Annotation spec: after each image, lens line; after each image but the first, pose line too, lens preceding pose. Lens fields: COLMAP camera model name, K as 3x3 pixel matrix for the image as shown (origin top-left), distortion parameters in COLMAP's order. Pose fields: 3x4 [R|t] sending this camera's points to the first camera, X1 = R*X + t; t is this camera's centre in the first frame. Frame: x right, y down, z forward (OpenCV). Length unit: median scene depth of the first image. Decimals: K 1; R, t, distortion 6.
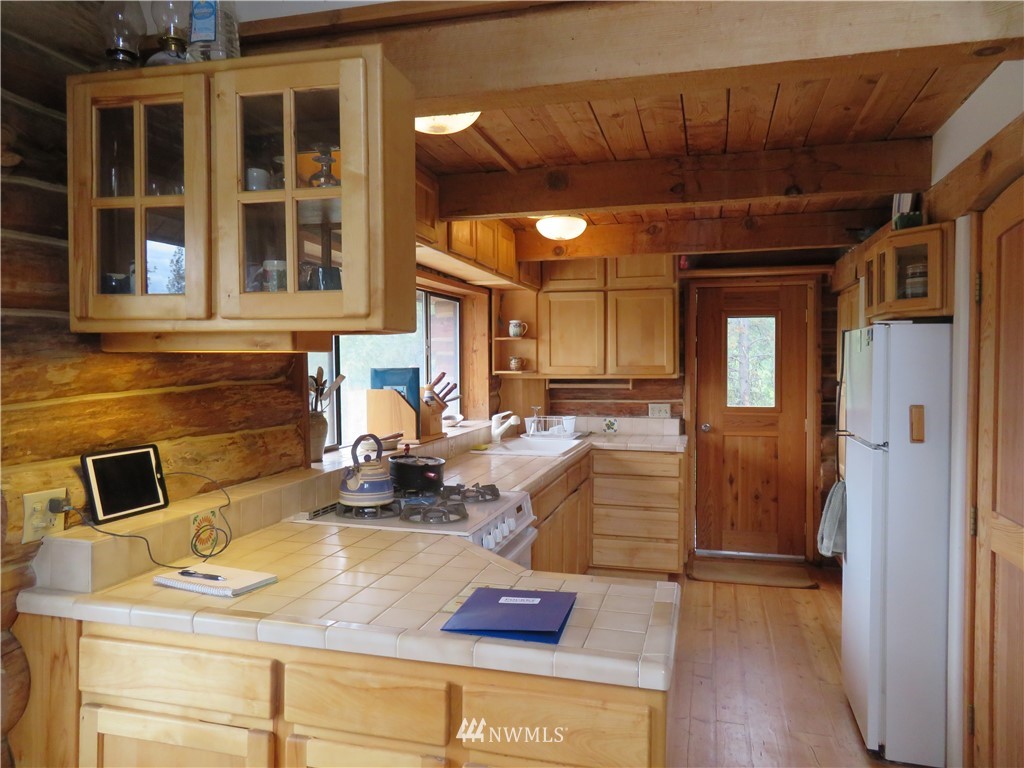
lens RADIAL K [[731.6, 0, 509.8], [0, 731.6, 378.8], [0, 0, 1]] dist [0.003959, 0.010646]
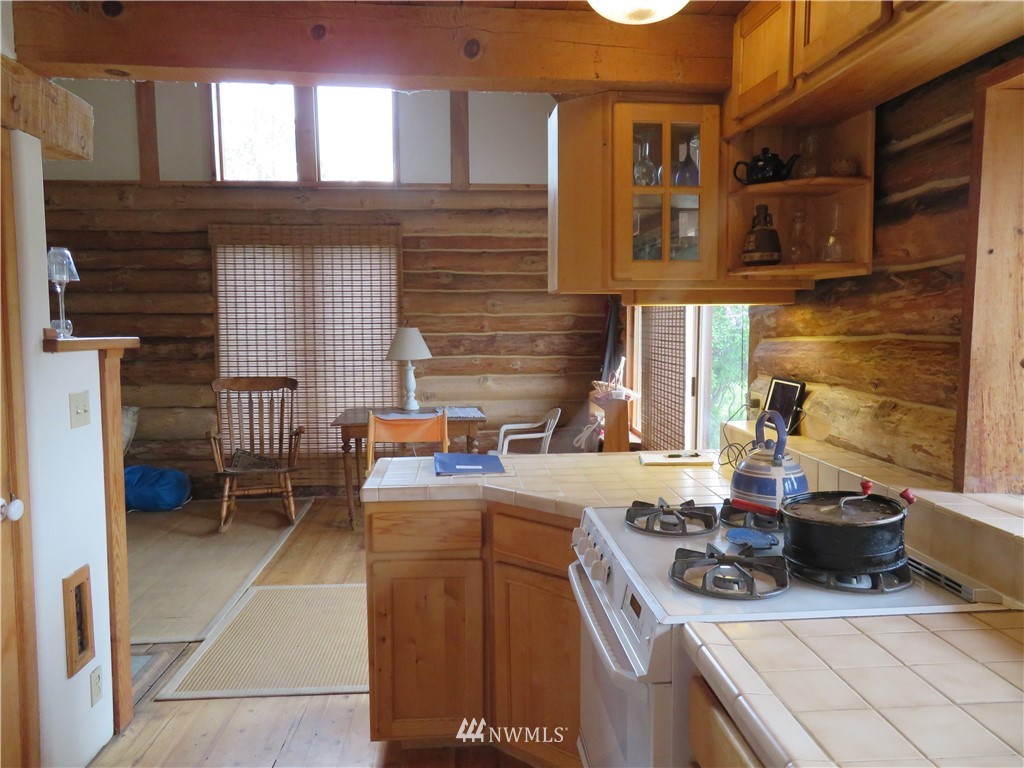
lens RADIAL K [[731.6, 0, 512.8], [0, 731.6, 381.8], [0, 0, 1]] dist [0.003959, 0.010646]
pose [[-0.945459, 0.028964, -0.324450, 0.377936], [-0.005594, 0.994448, 0.105077, -0.036403], [0.325692, 0.101161, -0.940048, 2.176124]]
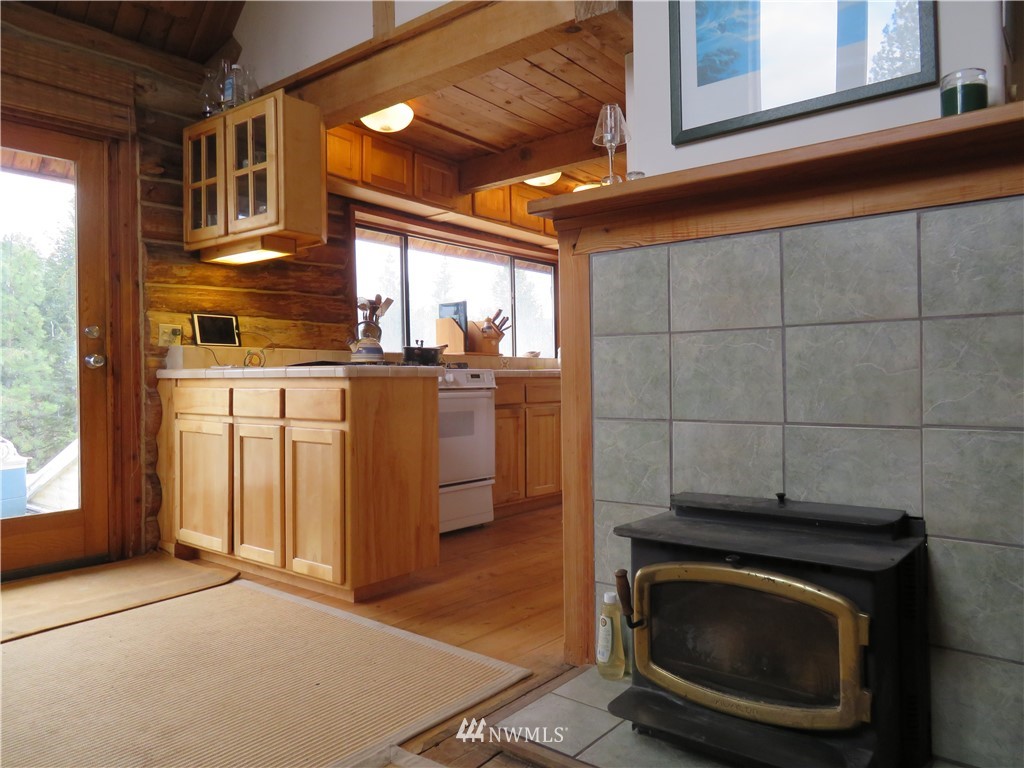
lens RADIAL K [[731.6, 0, 512.8], [0, 731.6, 381.9], [0, 0, 1]] dist [0.003959, 0.010646]
pose [[0.916611, -0.008791, -0.399683, 1.028811], [0.000800, 0.999797, -0.020157, 0.333736], [0.399779, 0.018156, 0.916432, -0.495647]]
